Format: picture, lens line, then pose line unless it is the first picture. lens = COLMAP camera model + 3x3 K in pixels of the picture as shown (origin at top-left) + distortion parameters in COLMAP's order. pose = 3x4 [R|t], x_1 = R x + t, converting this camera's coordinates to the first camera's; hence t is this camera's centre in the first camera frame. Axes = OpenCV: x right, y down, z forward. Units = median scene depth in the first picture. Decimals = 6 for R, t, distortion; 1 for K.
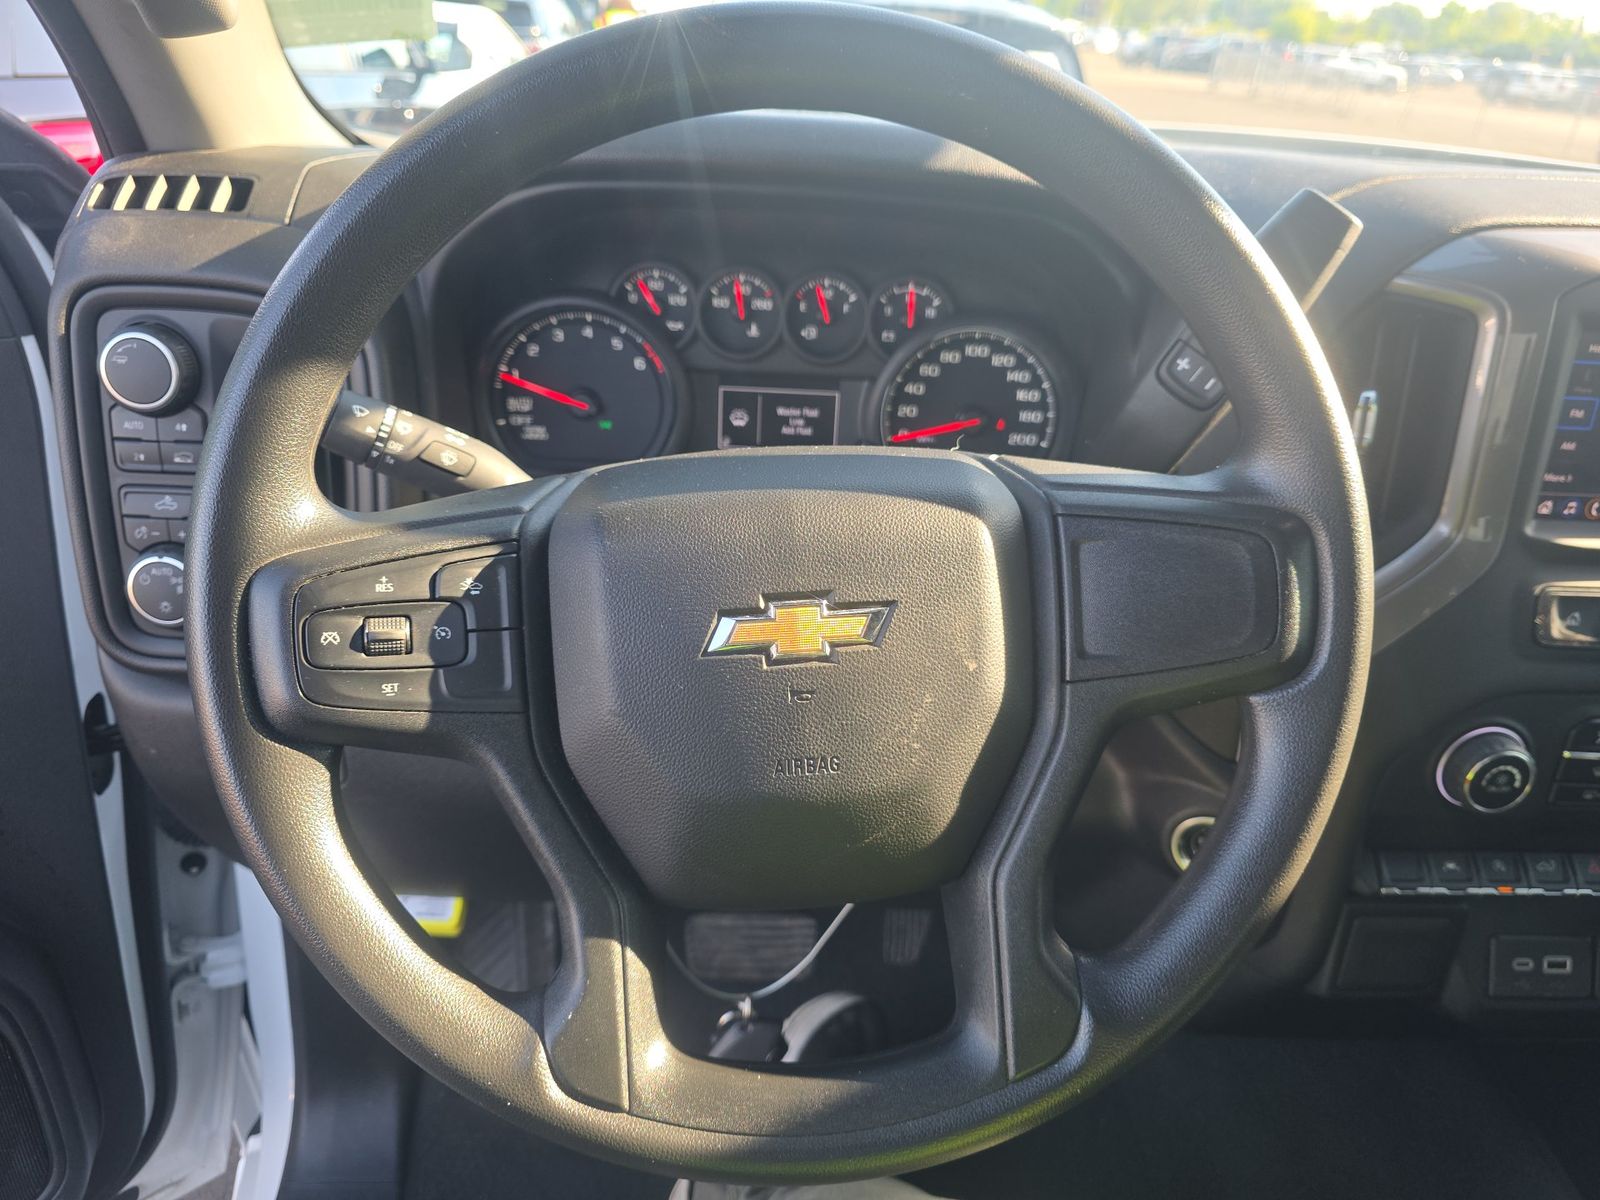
lens RADIAL K [[1038.7, 0, 800.0], [0, 1038.7, 600.0], [0, 0, 1]] dist [0.019616, -0.004624]
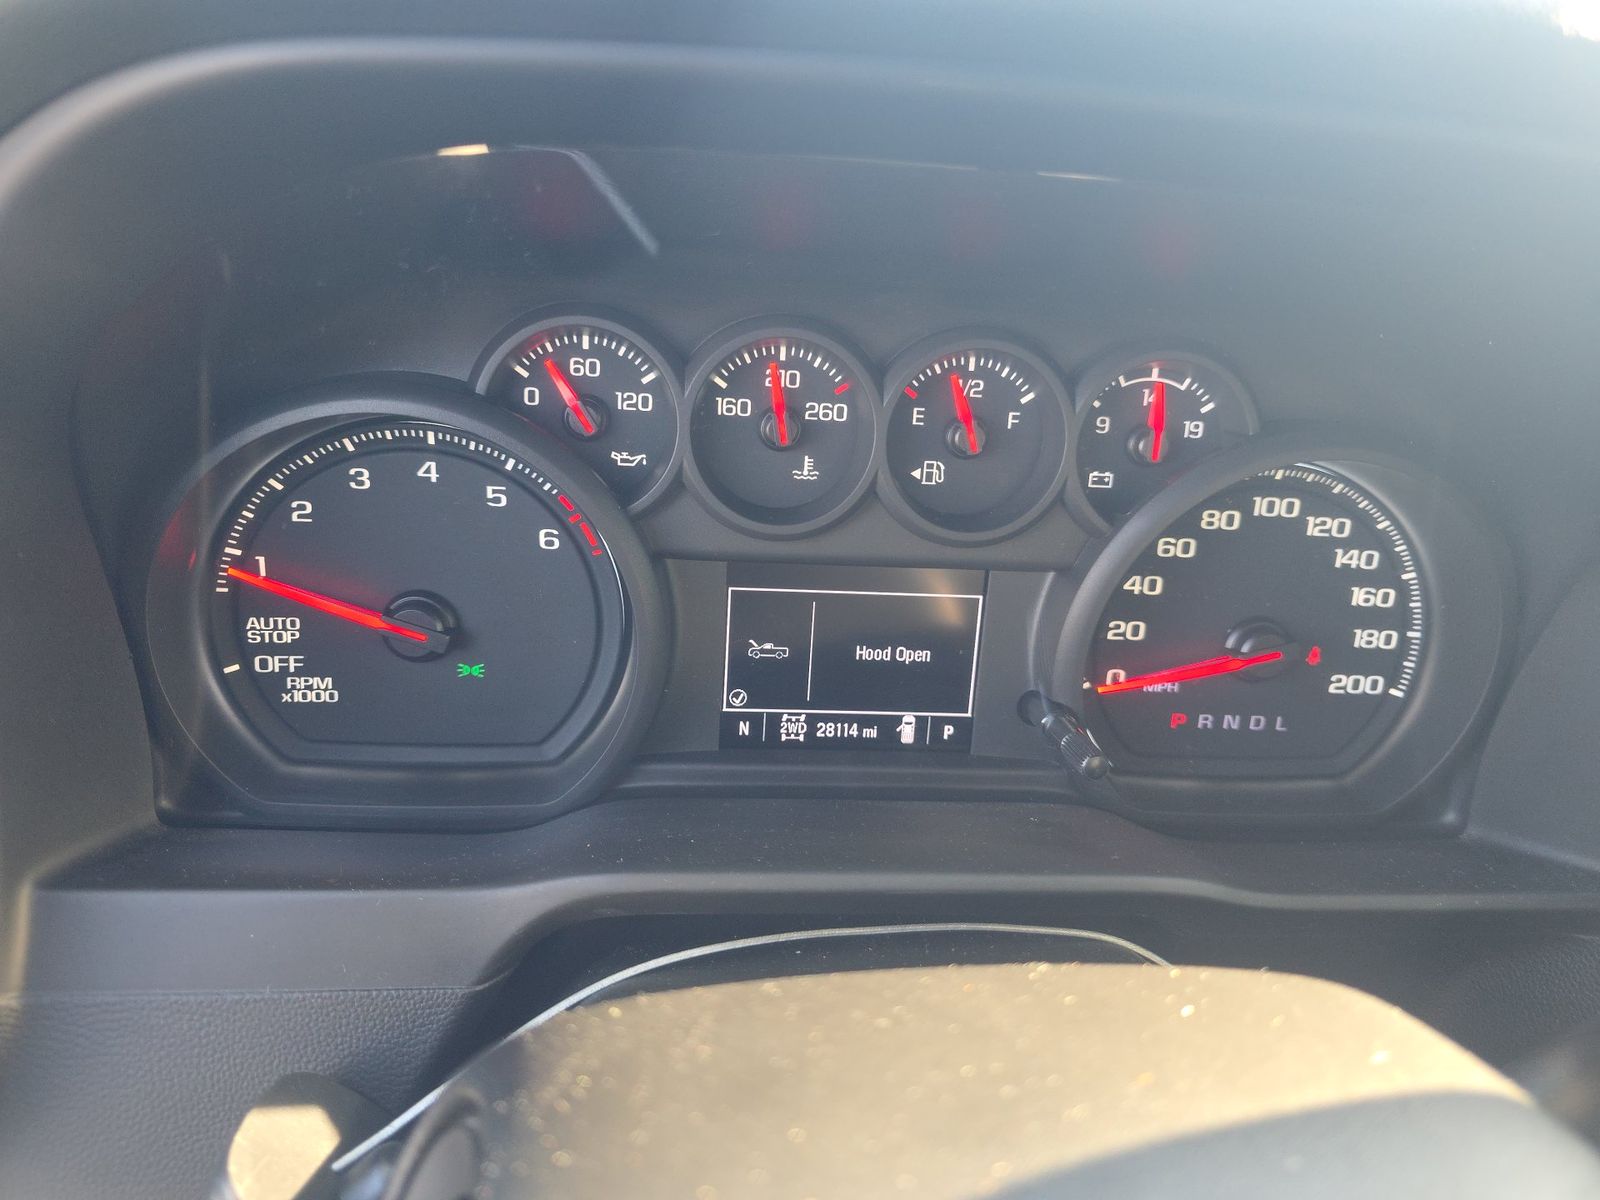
lens RADIAL K [[1038.7, 0, 800.0], [0, 1038.7, 600.0], [0, 0, 1]] dist [0.019616, -0.004624]
pose [[0.998370, -0.007320, 0.056602, -0.073063], [0.011077, 0.997736, -0.066340, -0.173494], [-0.055988, 0.066859, 0.996190, 0.561473]]
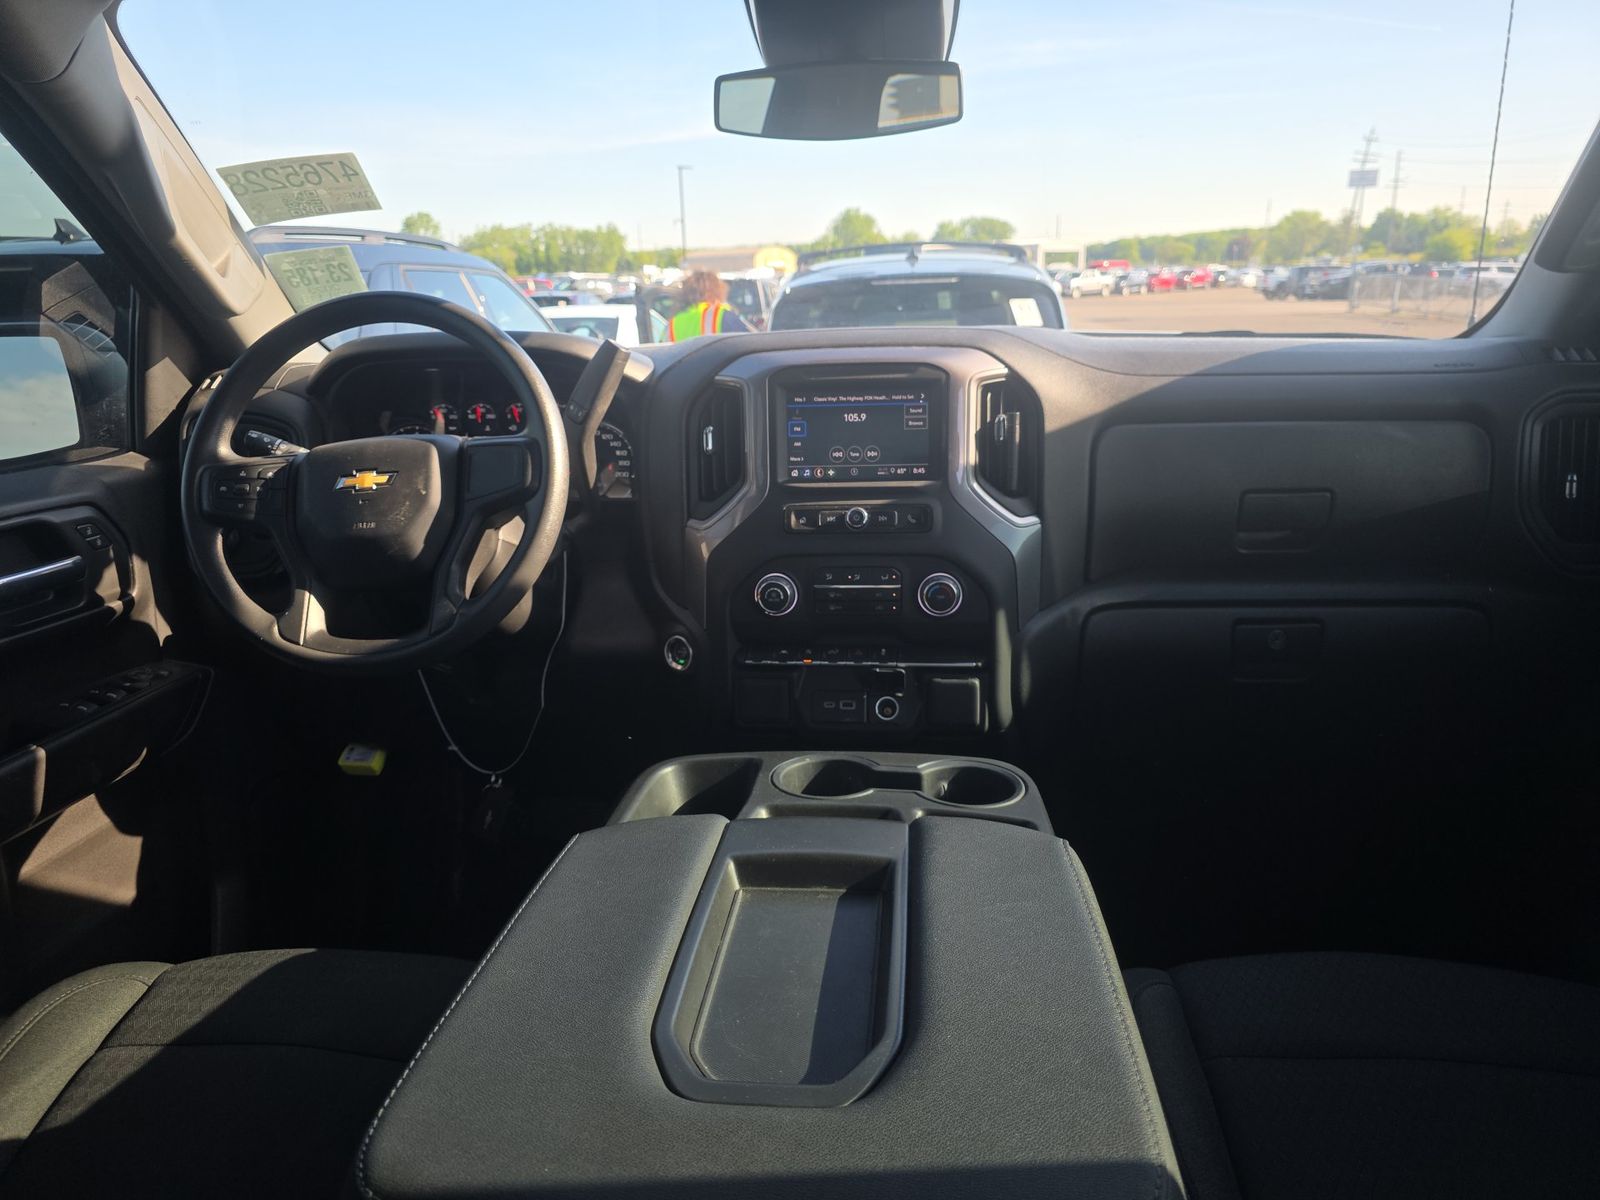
lens RADIAL K [[1038.7, 0, 800.0], [0, 1038.7, 600.0], [0, 0, 1]] dist [0.019616, -0.004624]
pose [[0.985273, -0.038530, -0.166591, 0.930428], [0.001322, 0.975968, -0.217909, 0.551868], [0.170983, 0.214480, 0.961646, -0.872359]]
